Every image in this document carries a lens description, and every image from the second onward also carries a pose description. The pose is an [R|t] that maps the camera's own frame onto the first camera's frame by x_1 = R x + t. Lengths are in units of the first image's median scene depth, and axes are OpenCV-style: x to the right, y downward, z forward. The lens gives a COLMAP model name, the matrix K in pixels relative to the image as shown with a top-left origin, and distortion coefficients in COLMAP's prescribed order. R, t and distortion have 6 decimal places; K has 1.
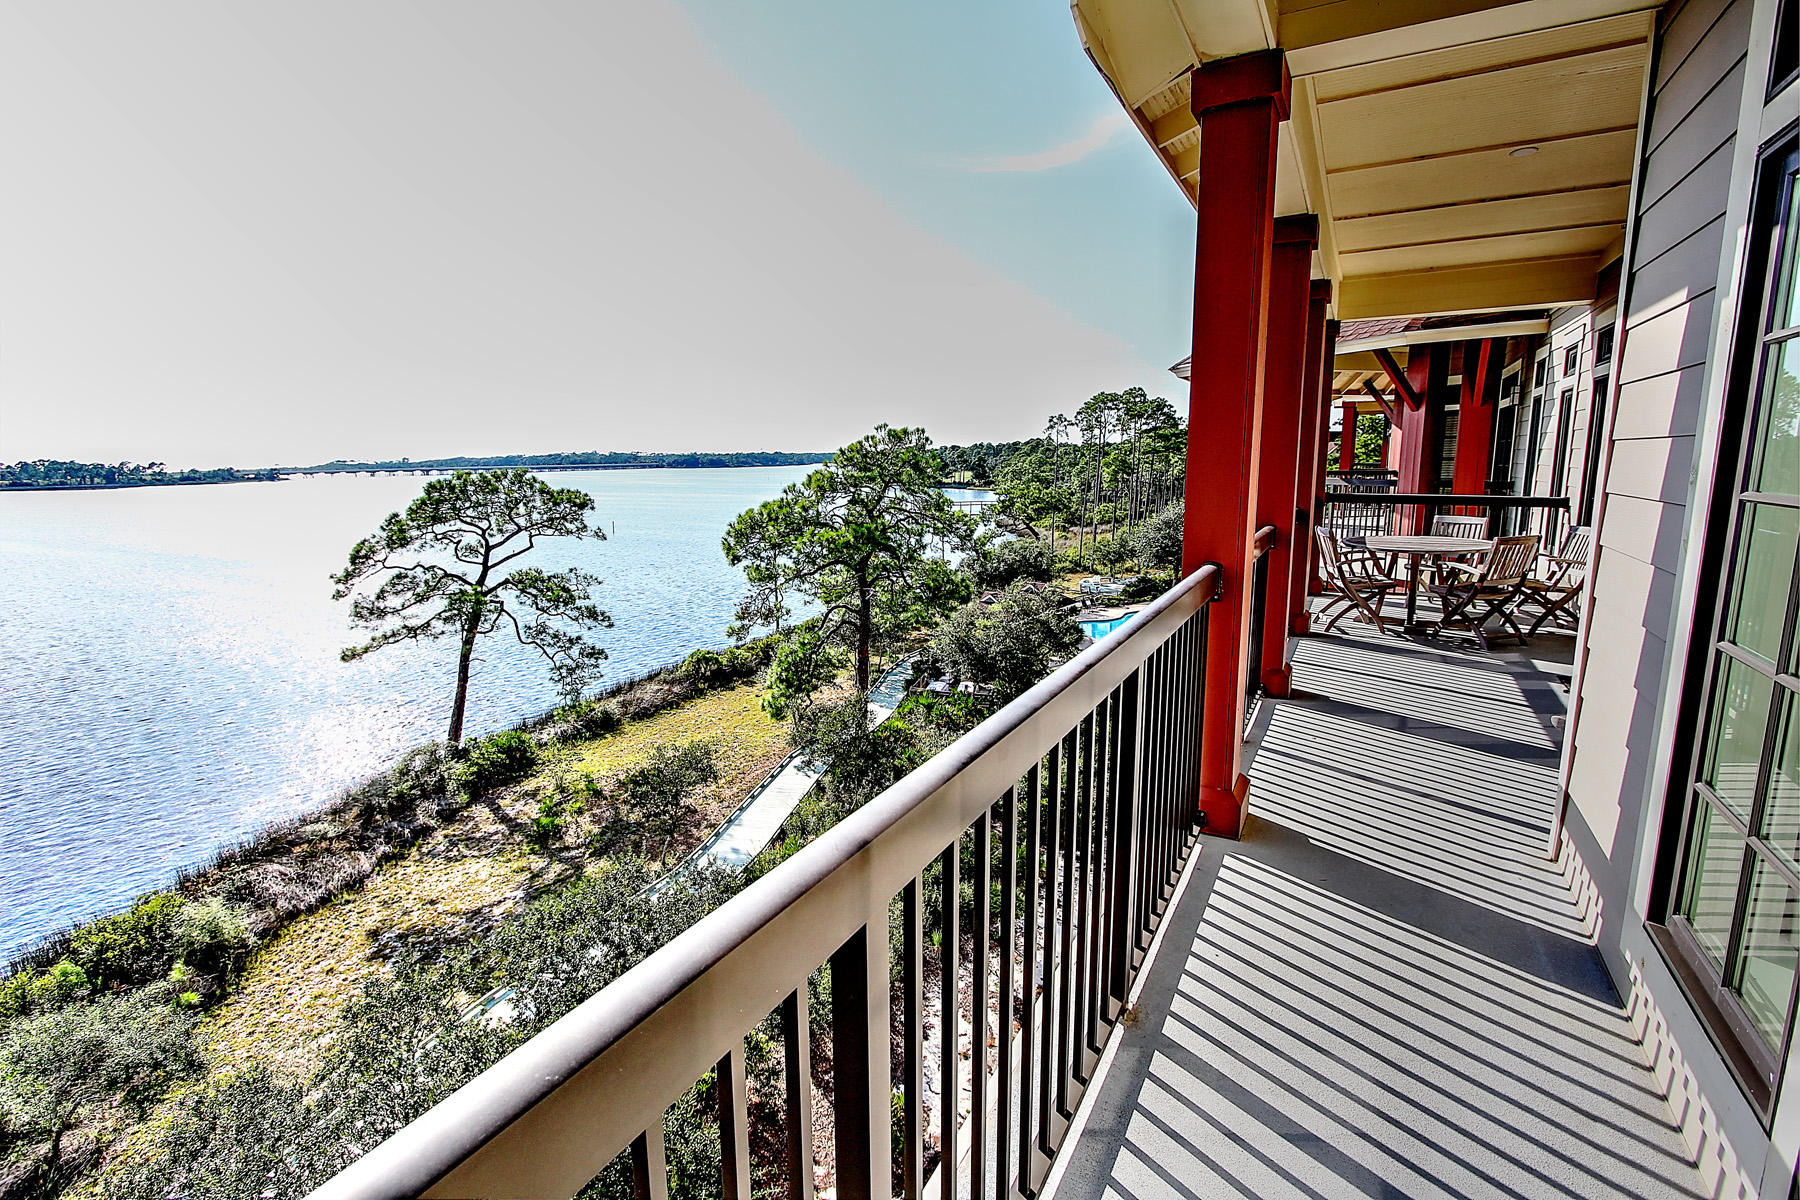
lens RADIAL K [[826.3, 0, 895.9], [0, 826.3, 598.2], [0, 0, 1]] dist [-0.017251, 0.002135]
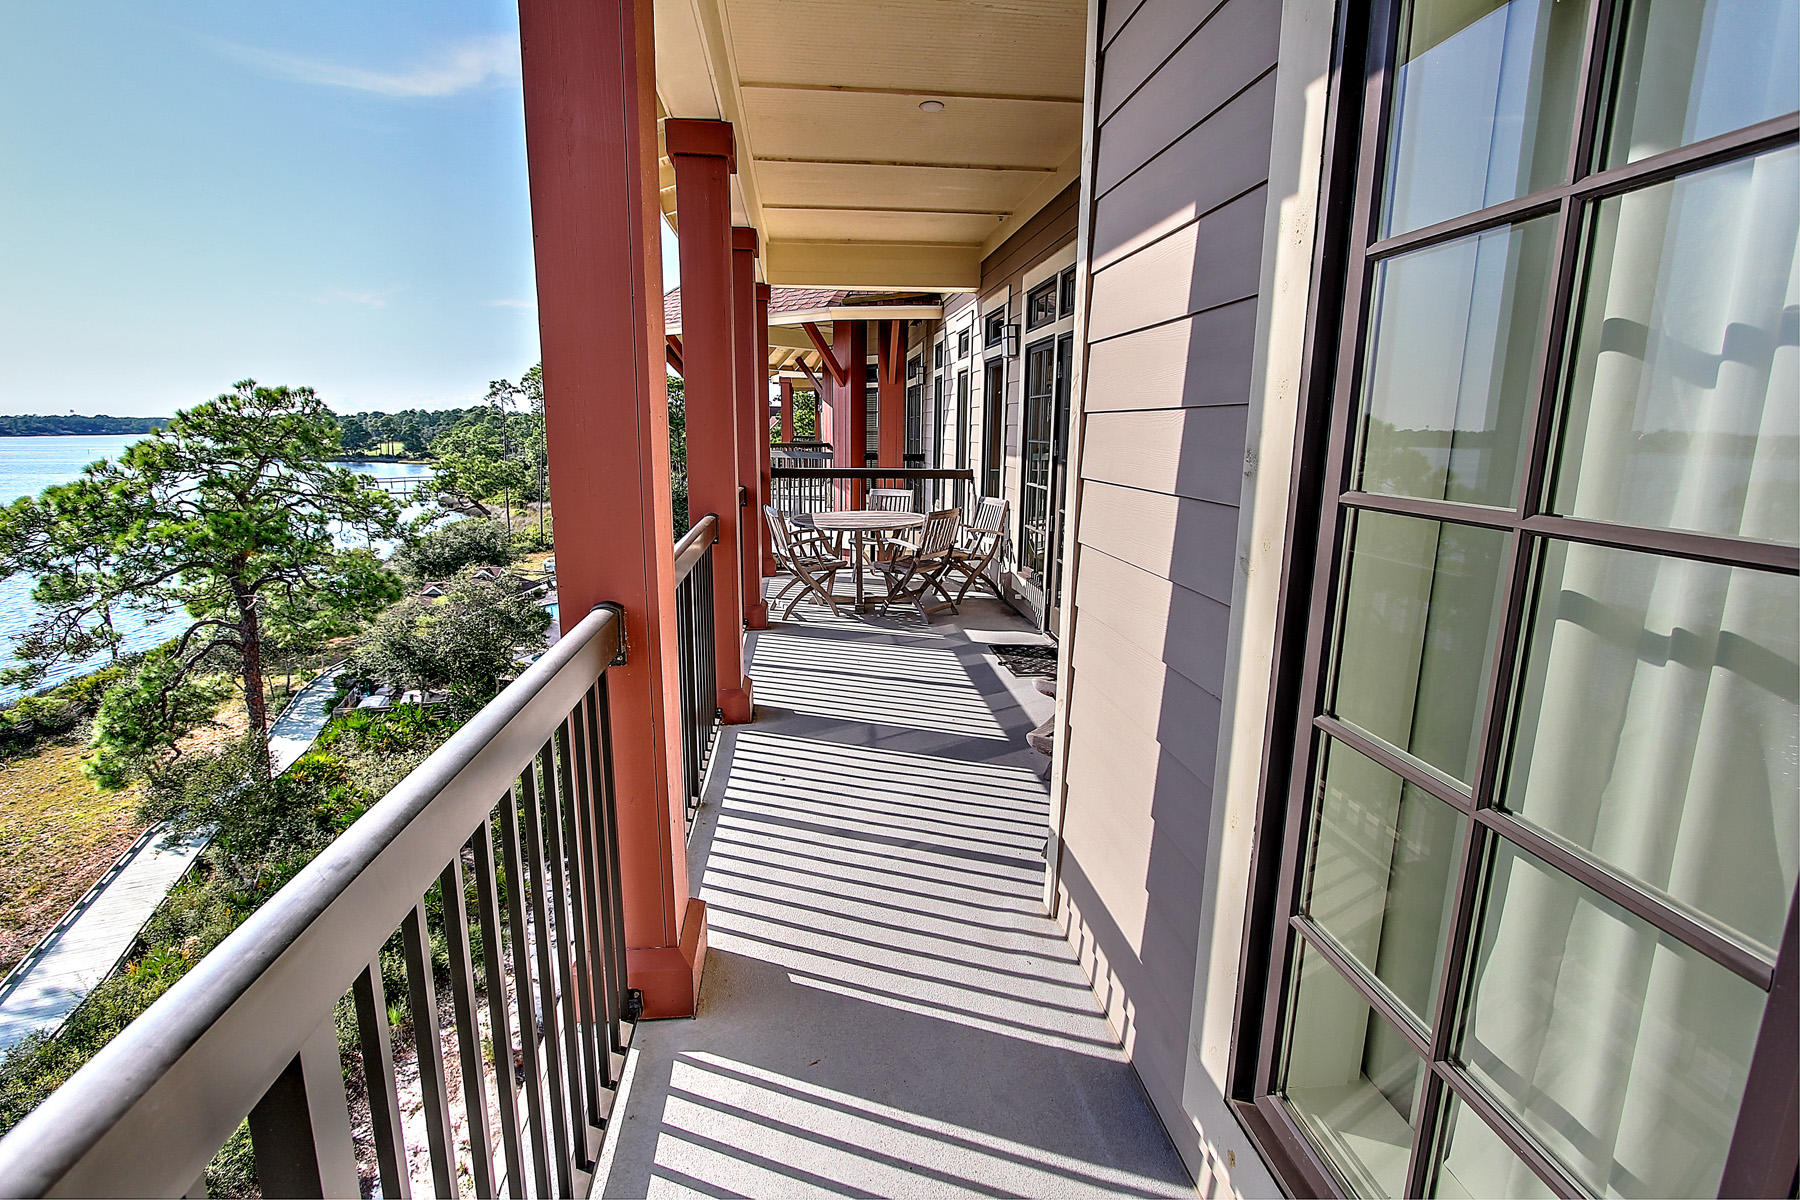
lens RADIAL K [[826.3, 0, 887.1], [0, 826.3, 592.5], [0, 0, 1]] dist [-0.017251, 0.002135]
pose [[0.817050, -0.096783, 0.568385, 0.020014], [0.081436, 0.995299, 0.052413, -0.006331], [-0.570786, 0.003462, 0.821091, 0.036858]]
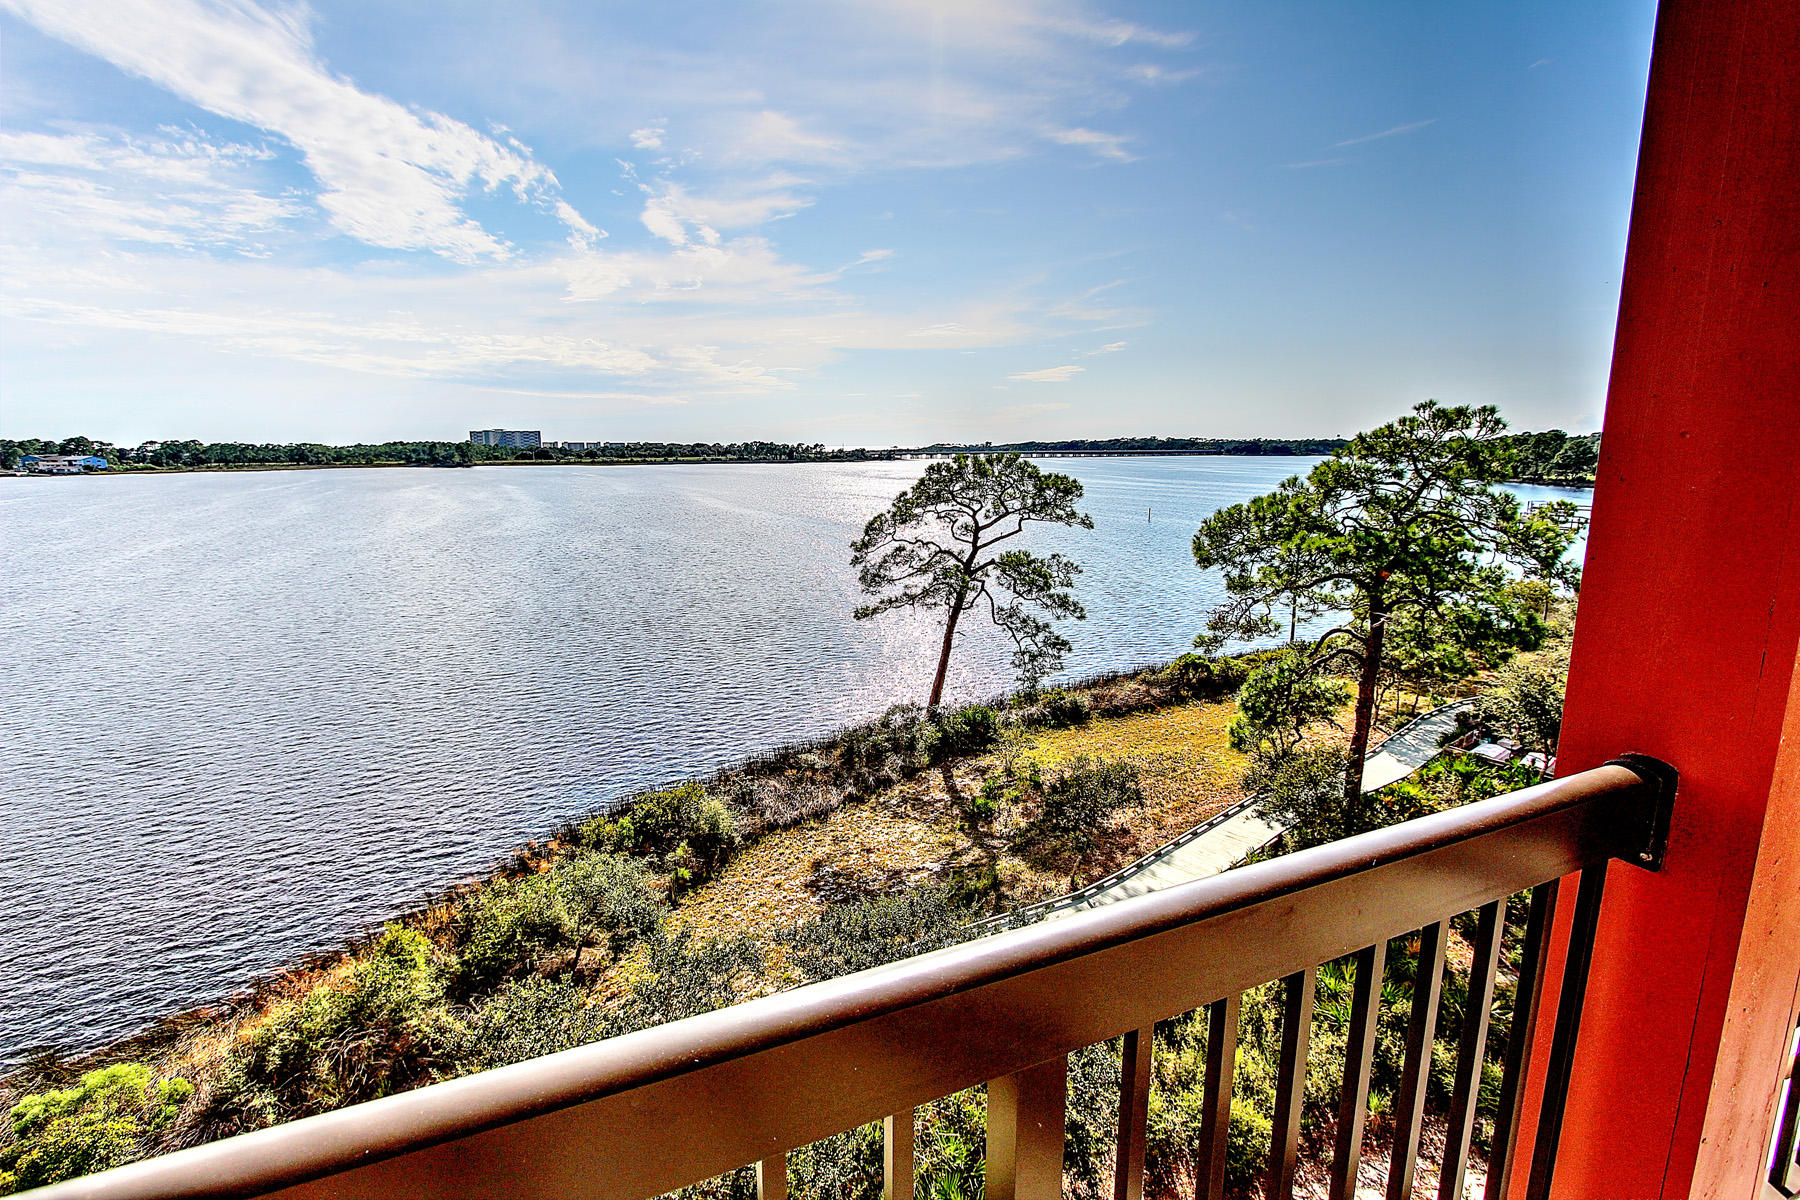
lens RADIAL K [[826.3, 0, 902.4], [0, 826.3, 596.5], [0, 0, 1]] dist [-0.017251, 0.002135]
pose [[0.800067, 0.114238, -0.588934, 0.063911], [-0.105590, 0.993191, 0.049210, -0.019229], [0.590546, 0.022814, 0.806682, 0.109735]]
